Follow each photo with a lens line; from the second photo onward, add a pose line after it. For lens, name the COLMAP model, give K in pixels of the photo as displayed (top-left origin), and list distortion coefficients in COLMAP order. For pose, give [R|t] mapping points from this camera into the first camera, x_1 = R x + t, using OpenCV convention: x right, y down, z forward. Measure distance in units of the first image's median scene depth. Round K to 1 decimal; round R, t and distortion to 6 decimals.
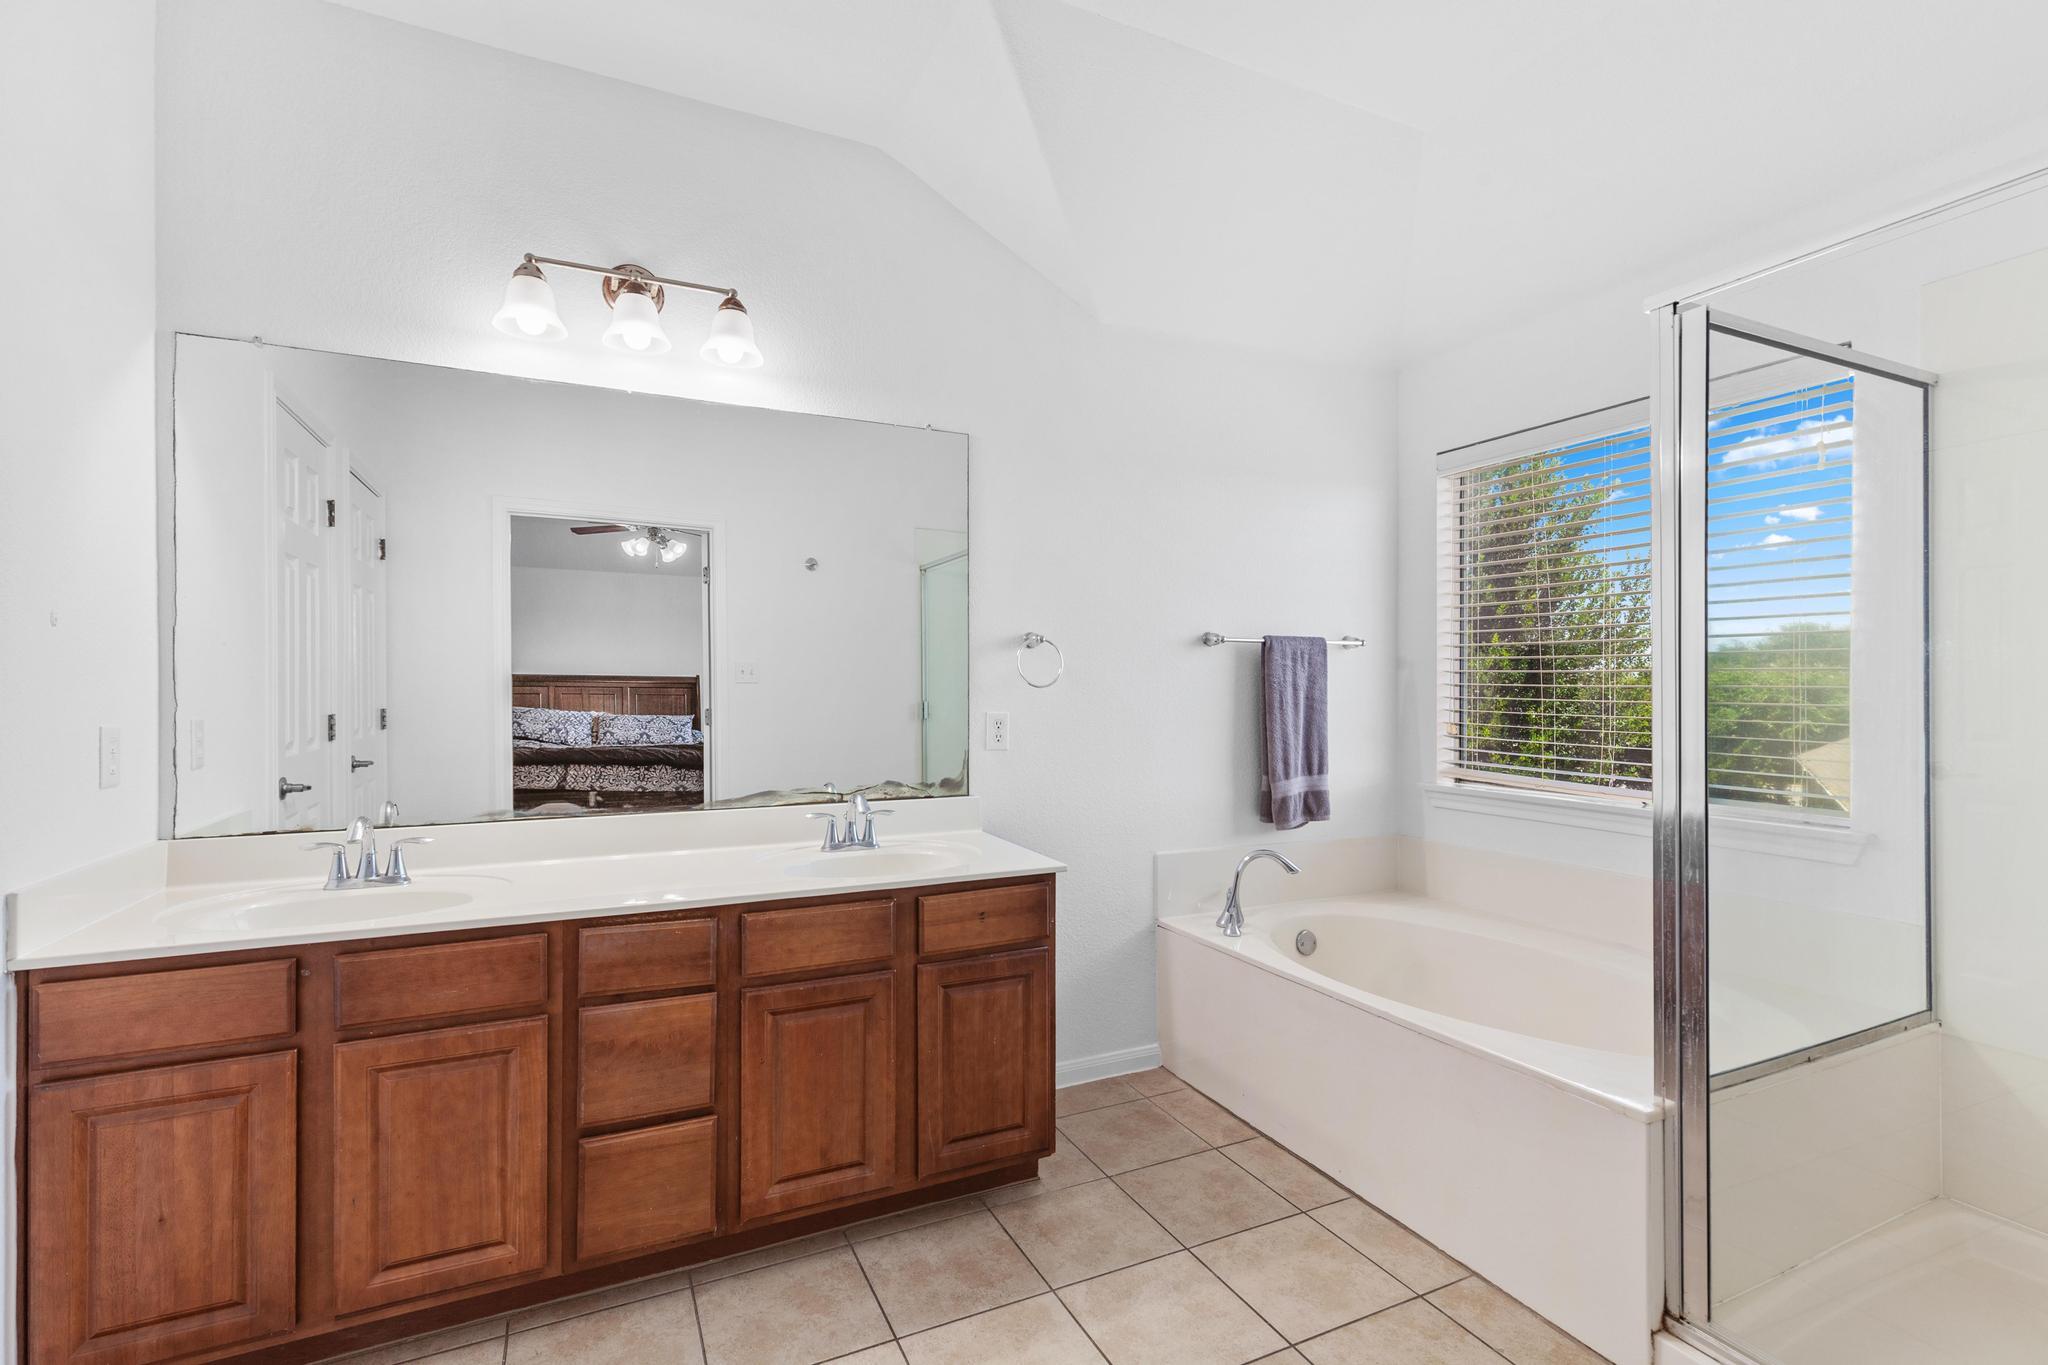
lens RADIAL K [[922.7, 0, 1021.9], [0, 922.7, 684.0], [0, 0, 1]] dist [0.007996, -0.001486]
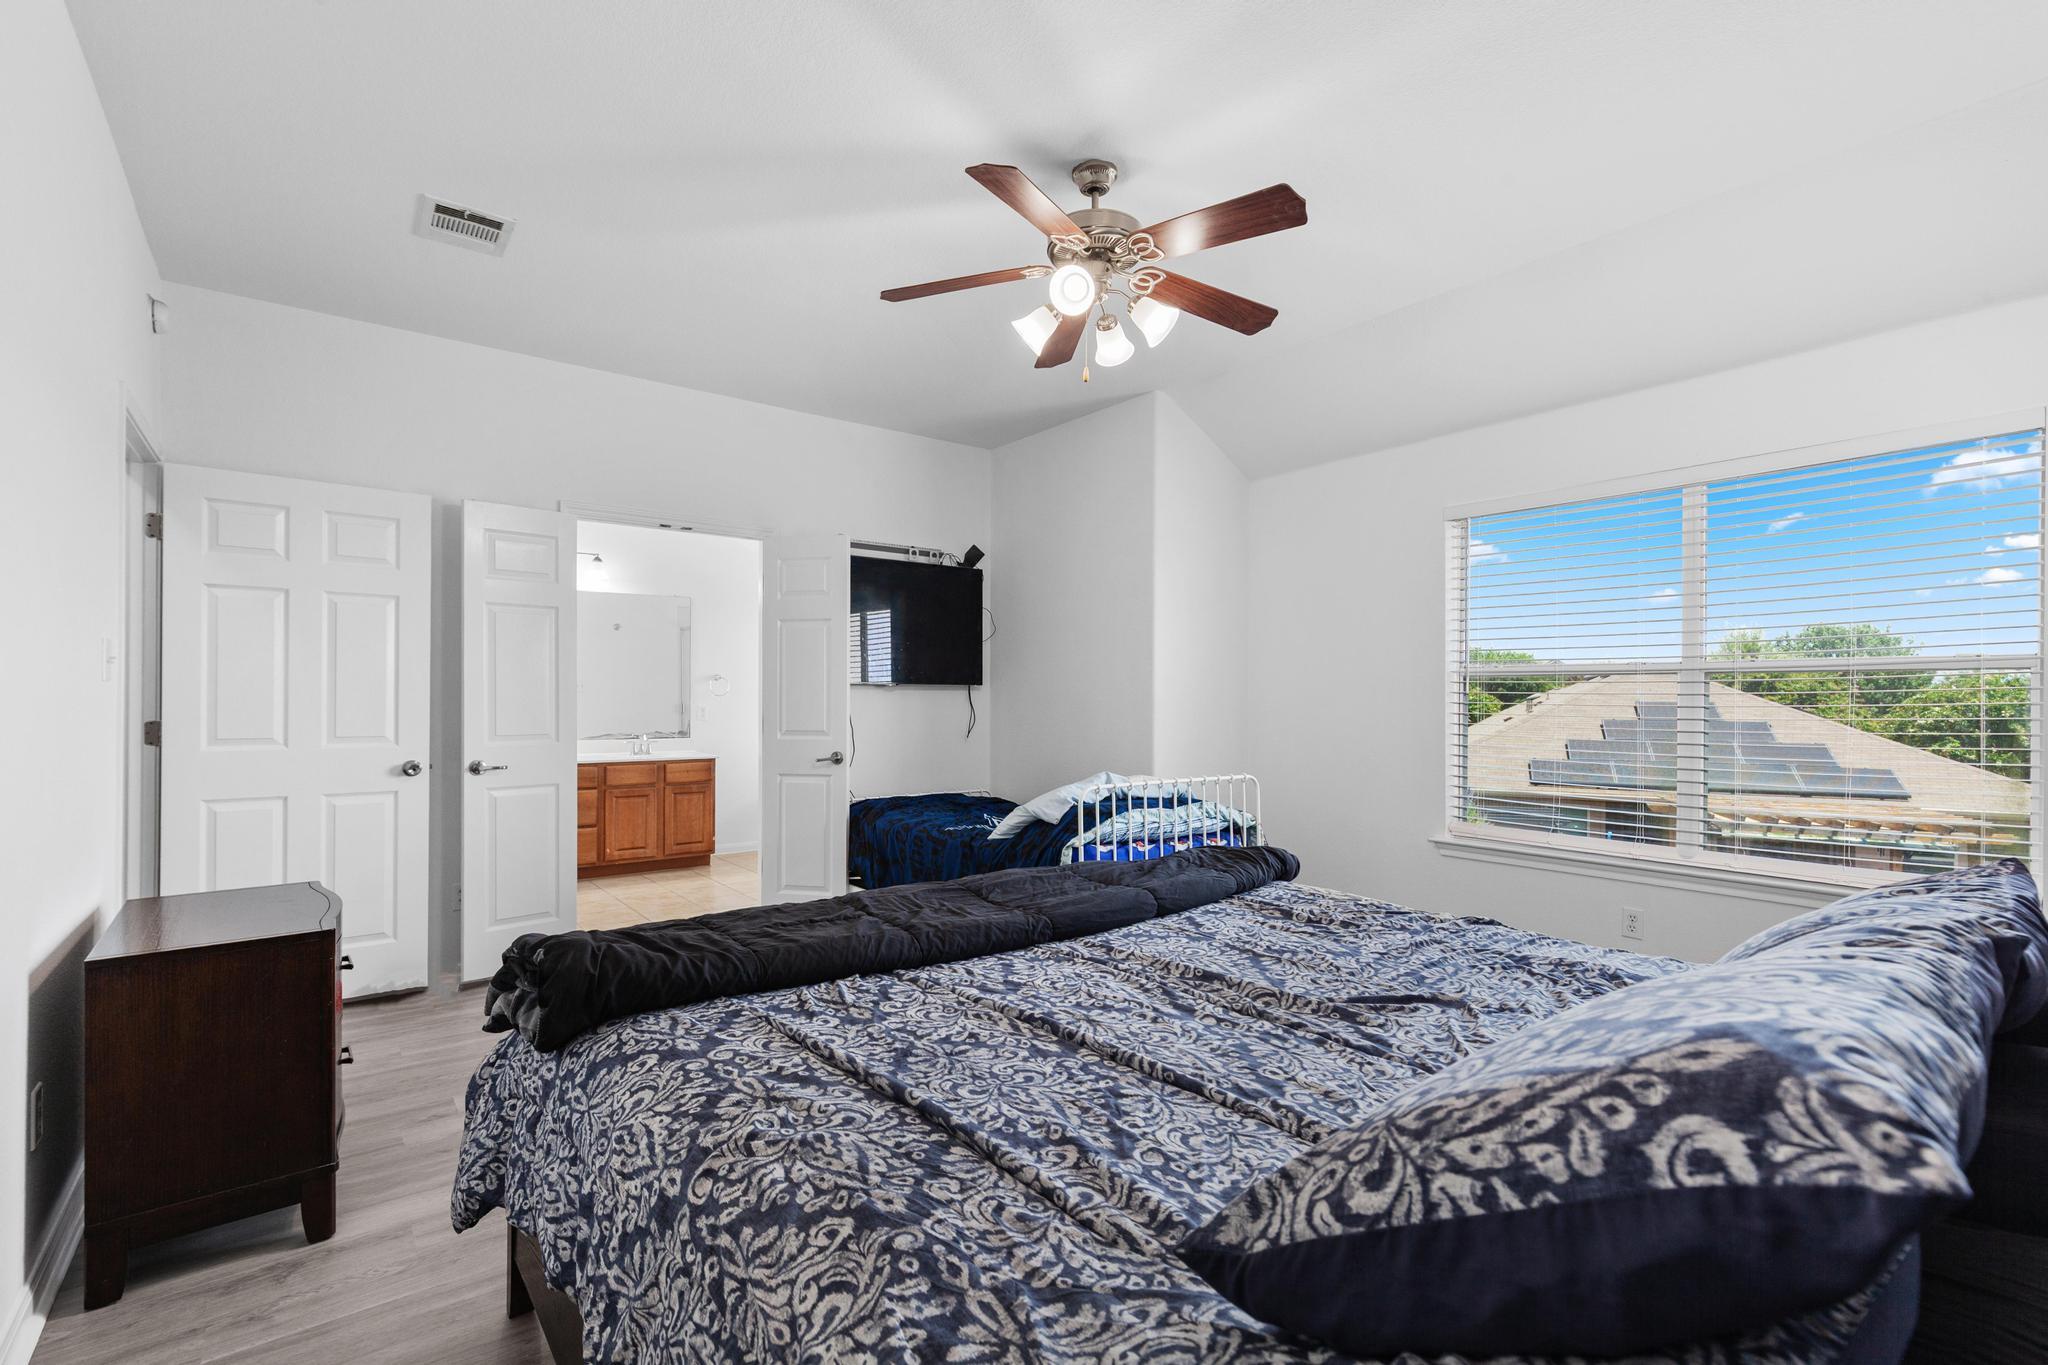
lens RADIAL K [[922.7, 0, 1022.0], [0, 922.7, 689.2], [0, 0, 1]] dist [0.007996, -0.001486]
pose [[0.977328, 0.003402, 0.211705, 0.393668], [-0.003043, 0.999993, -0.002025, -0.015533], [-0.211711, 0.001335, 0.977331, -2.240075]]
